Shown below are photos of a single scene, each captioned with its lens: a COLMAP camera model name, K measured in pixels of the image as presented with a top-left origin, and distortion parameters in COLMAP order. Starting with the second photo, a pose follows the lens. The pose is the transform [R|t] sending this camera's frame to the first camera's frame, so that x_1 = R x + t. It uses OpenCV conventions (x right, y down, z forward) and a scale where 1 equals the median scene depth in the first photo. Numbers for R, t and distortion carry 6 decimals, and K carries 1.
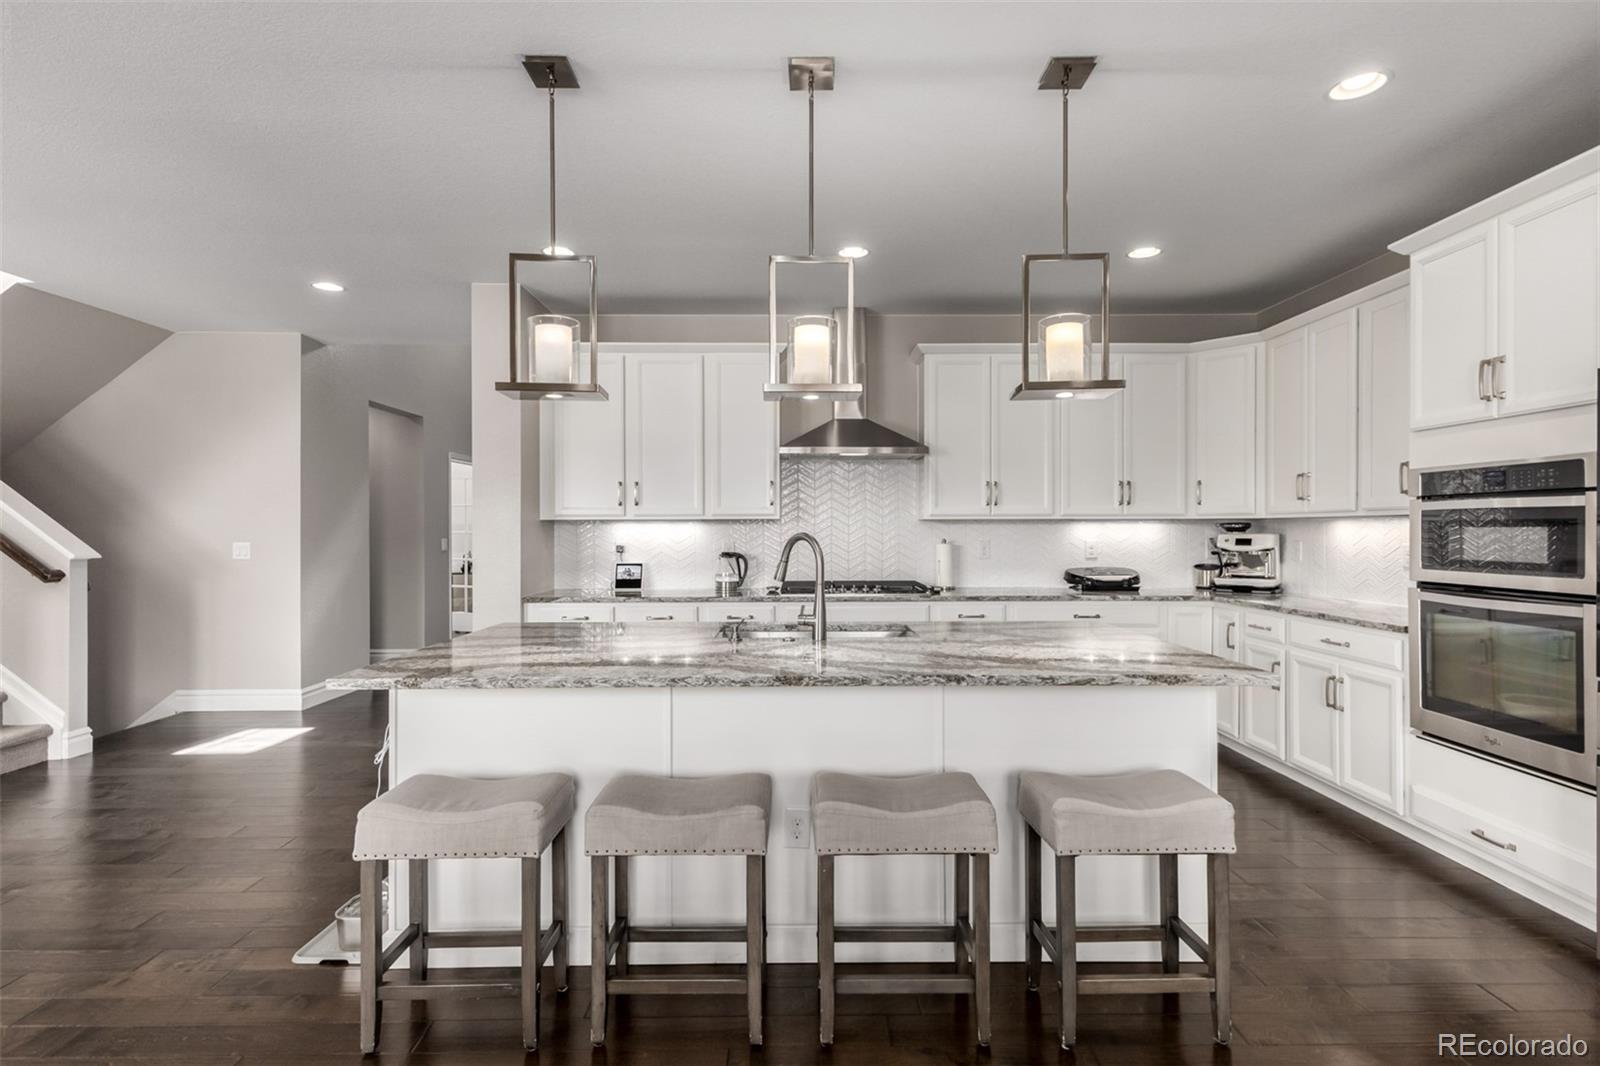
lens RADIAL K [[776.9, 0, 797.0], [0, 776.9, 538.4], [0, 0, 1]] dist [0.010609, -0.005430]
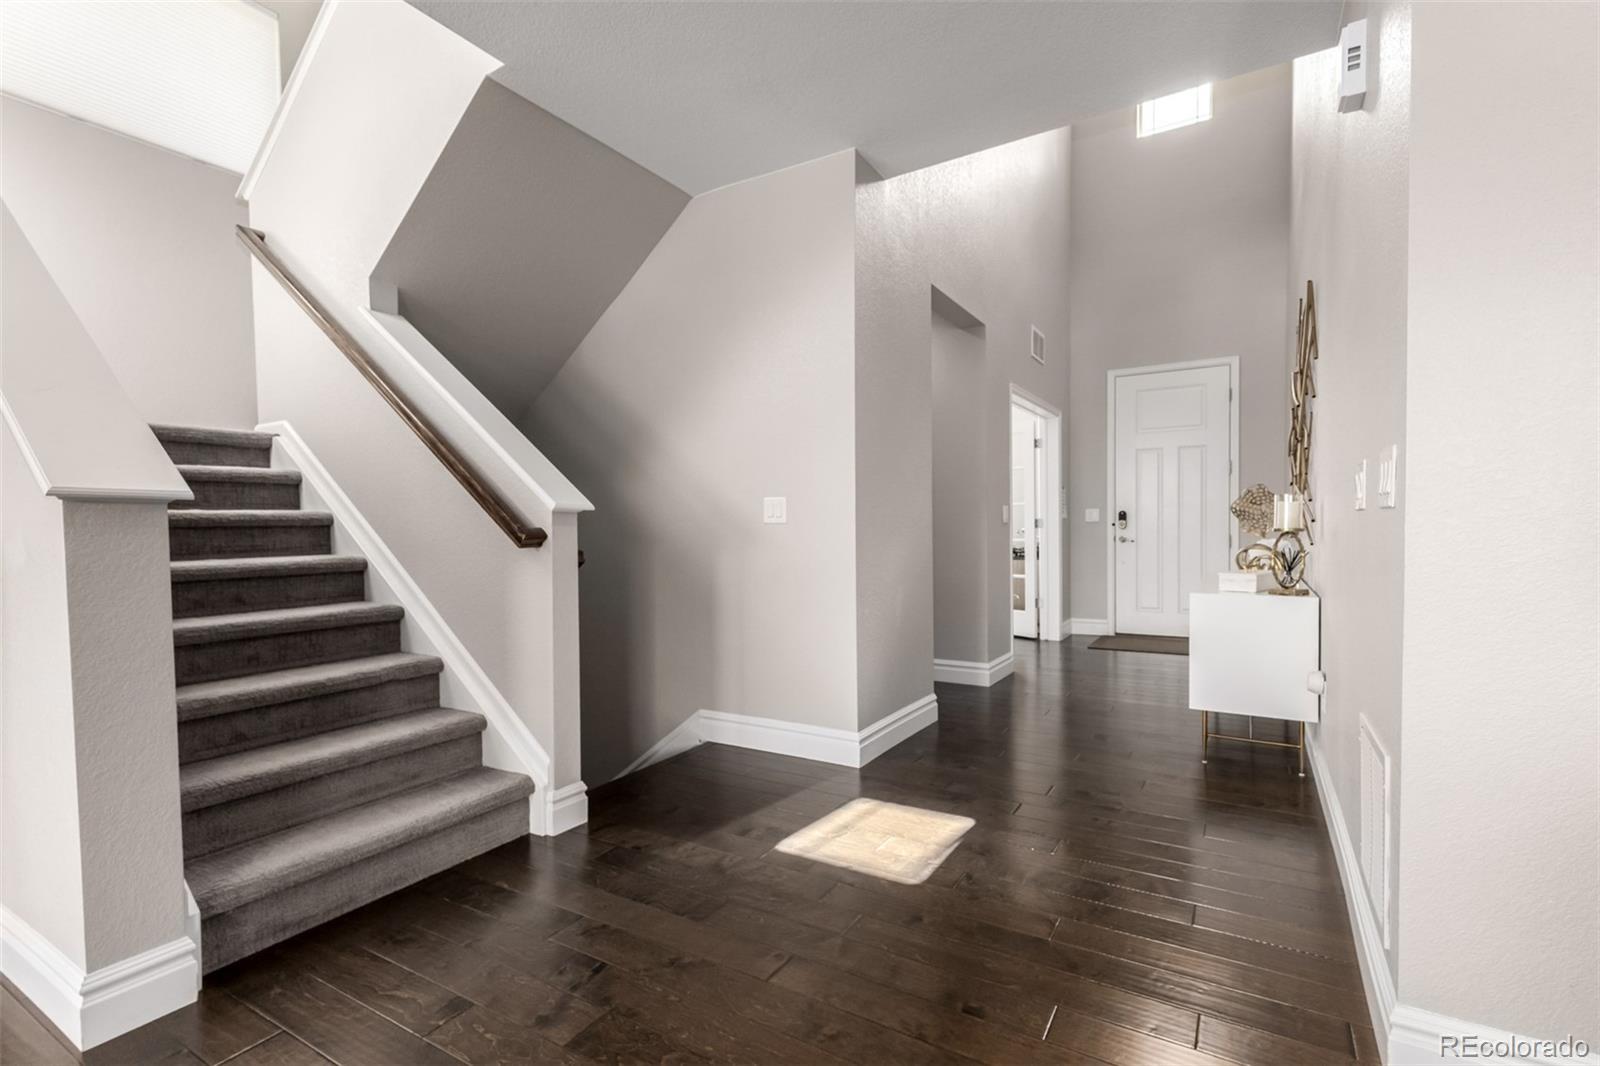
lens RADIAL K [[722.9, 0, 820.6], [0, 722.9, 539.7], [0, 0, 1]] dist [-0.000109, 0.000284]
pose [[0.862532, 0.001642, -0.506000, -0.430294], [0.004364, 0.999933, 0.010685, 0.041237], [0.505984, -0.011424, 0.862467, 0.572378]]
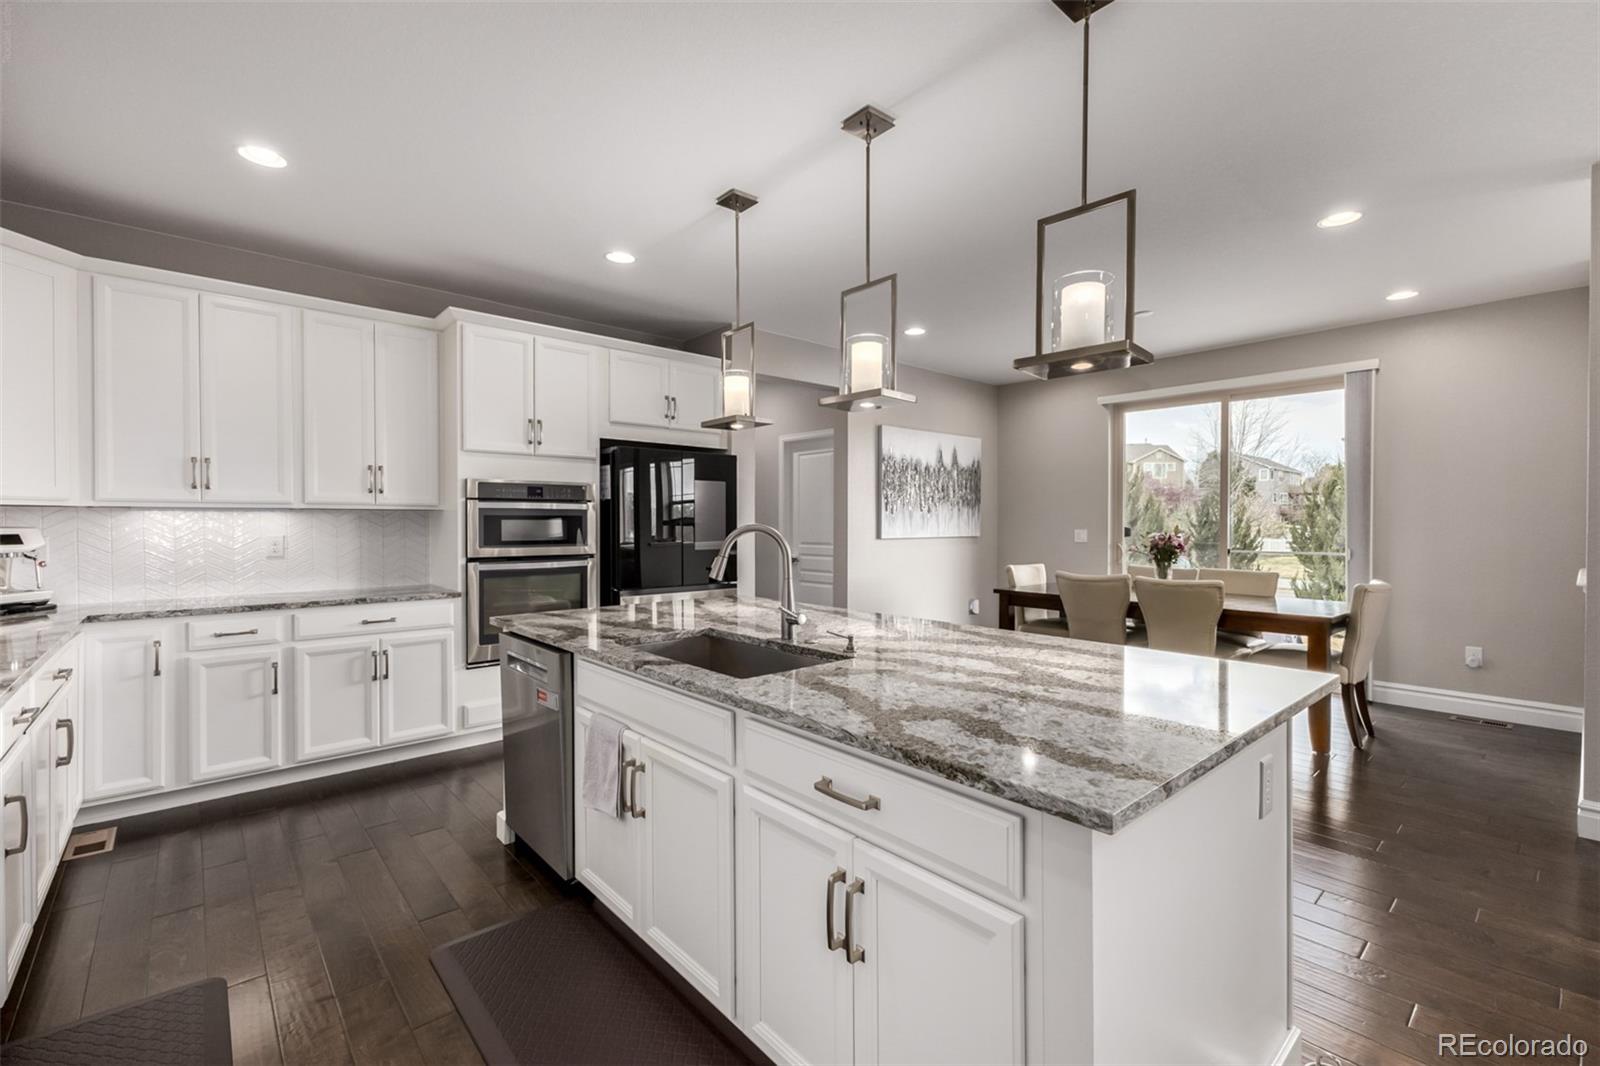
lens RADIAL K [[692.2, 0, 806.3], [0, 692.2, 531.1], [0, 0, 1]] dist [0.014916, -0.004550]
pose [[-0.654777, -0.007948, 0.755780, -0.350929], [0.010451, 0.999754, 0.019568, -0.007736], [-0.755750, 0.020711, -0.654533, 0.873558]]
